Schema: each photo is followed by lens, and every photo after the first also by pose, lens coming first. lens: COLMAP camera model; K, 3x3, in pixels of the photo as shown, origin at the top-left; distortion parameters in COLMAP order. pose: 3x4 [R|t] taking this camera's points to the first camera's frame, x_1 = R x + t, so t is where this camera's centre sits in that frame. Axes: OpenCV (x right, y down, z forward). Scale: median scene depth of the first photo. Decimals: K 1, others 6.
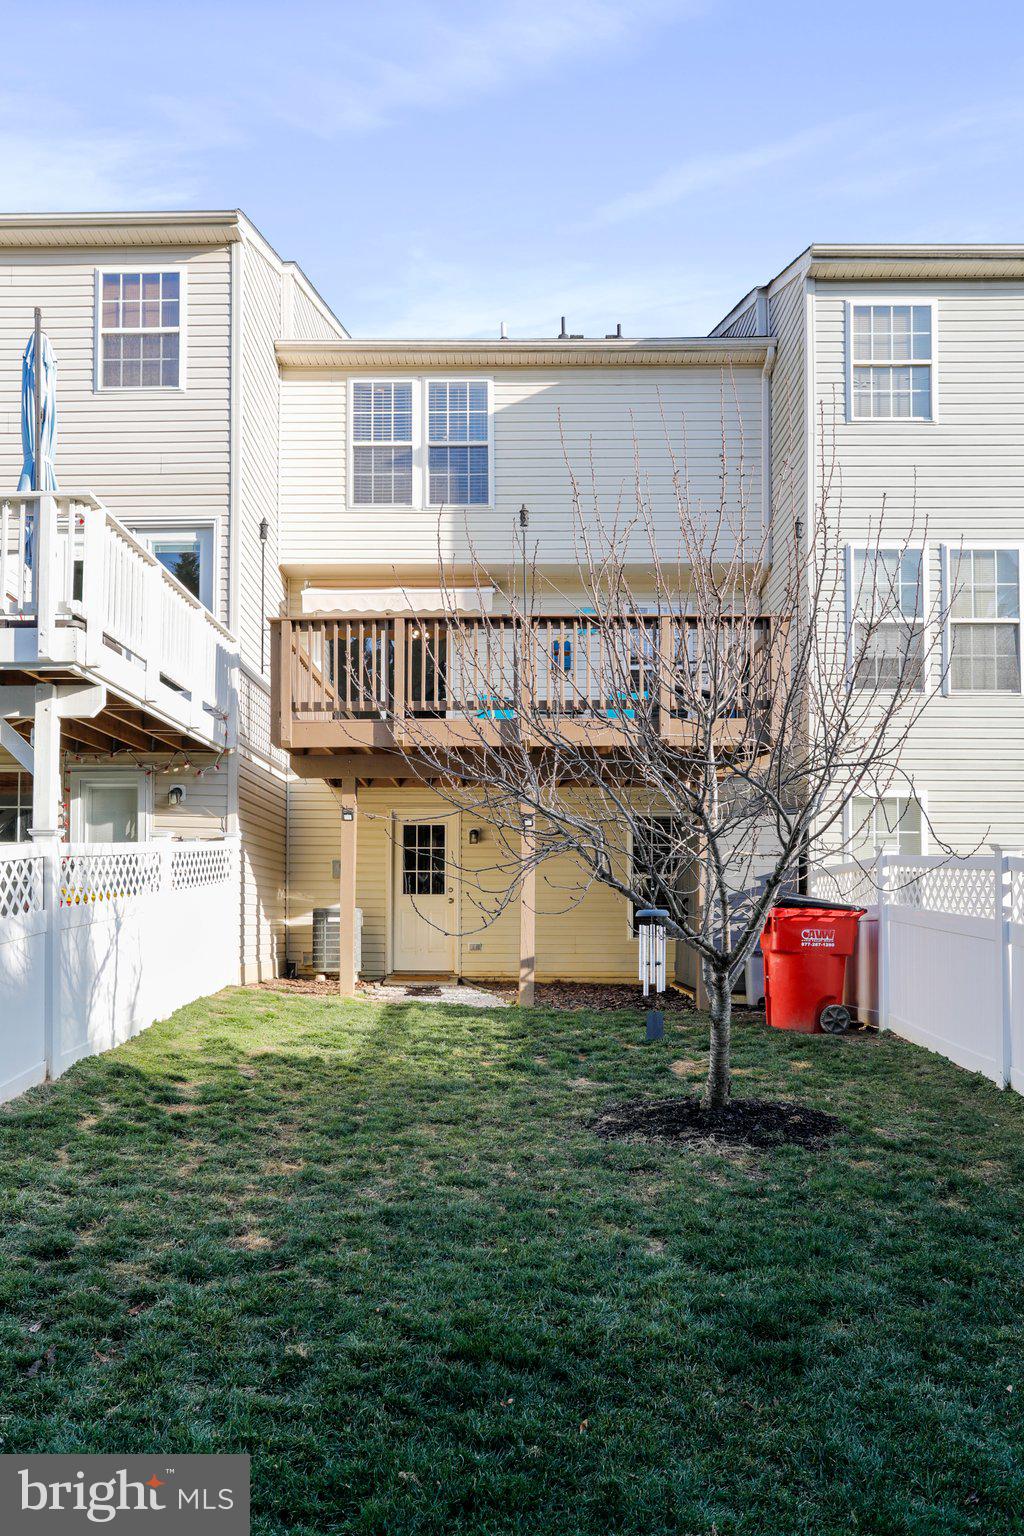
lens RADIAL K [[1142.5, 0, 512.0], [0, 1142.5, 768.0], [0, 0, 1]] dist [-0.006091, 0.003252]
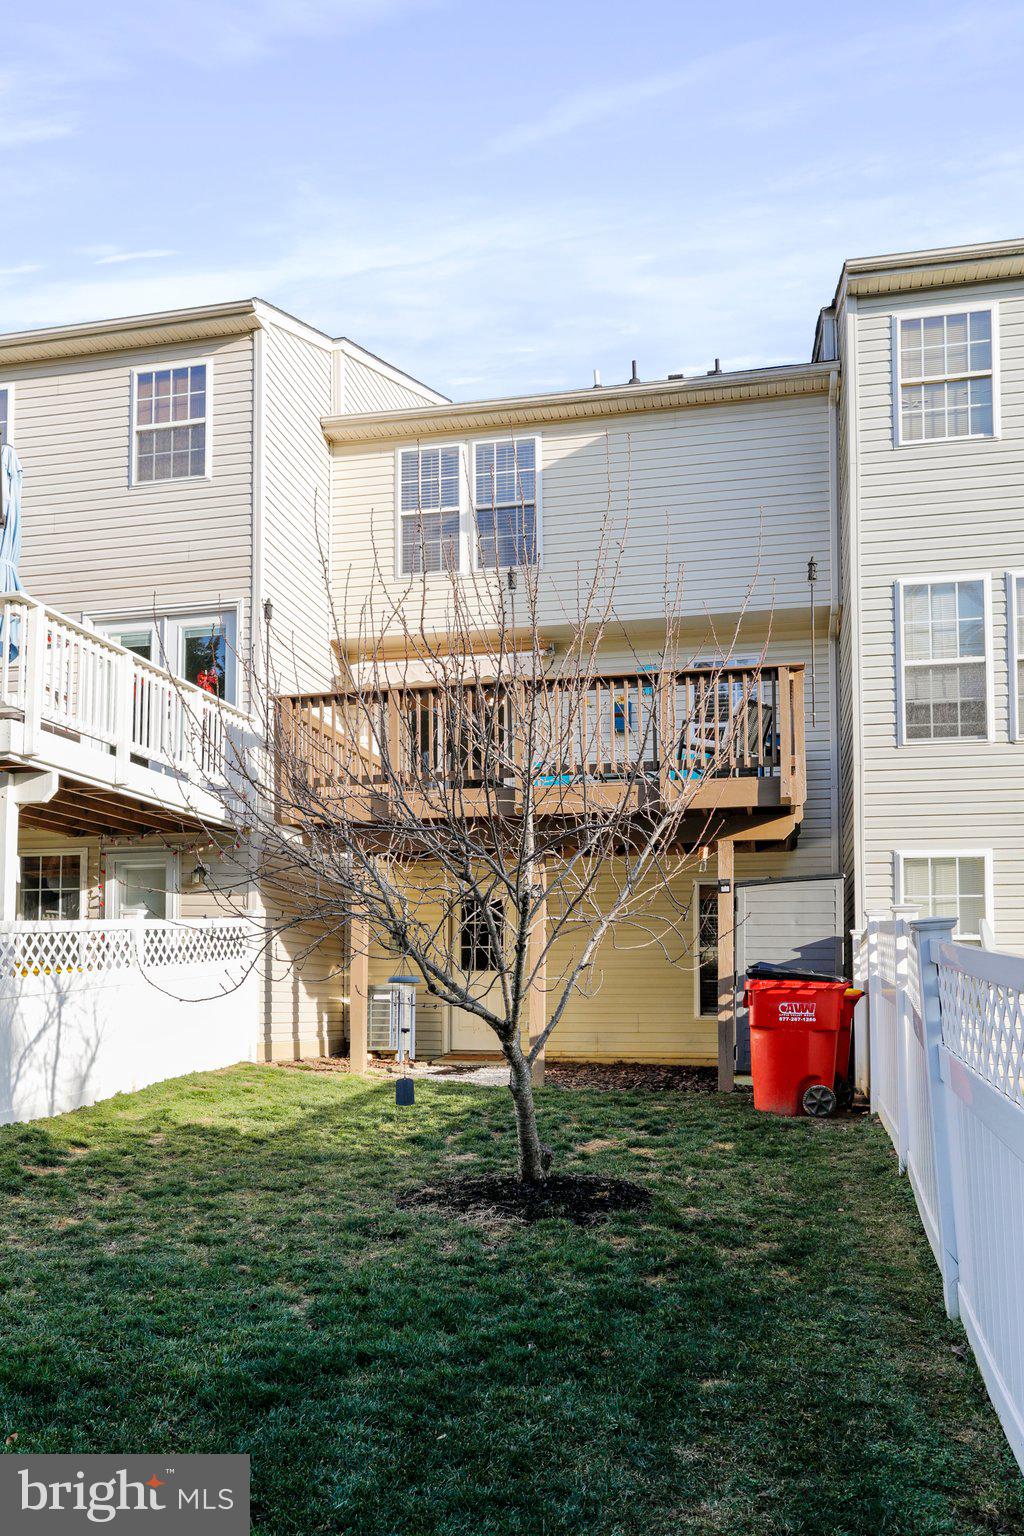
lens RADIAL K [[1231.0, 0, 512.0], [0, 1231.0, 804.5], [0, 0, 1]] dist [-0.002283, 0.004963]
pose [[0.978670, -0.035454, -0.202358, 0.188376], [0.029677, 0.999063, -0.031513, 0.004309], [0.203285, 0.024836, 0.978805, -0.018713]]
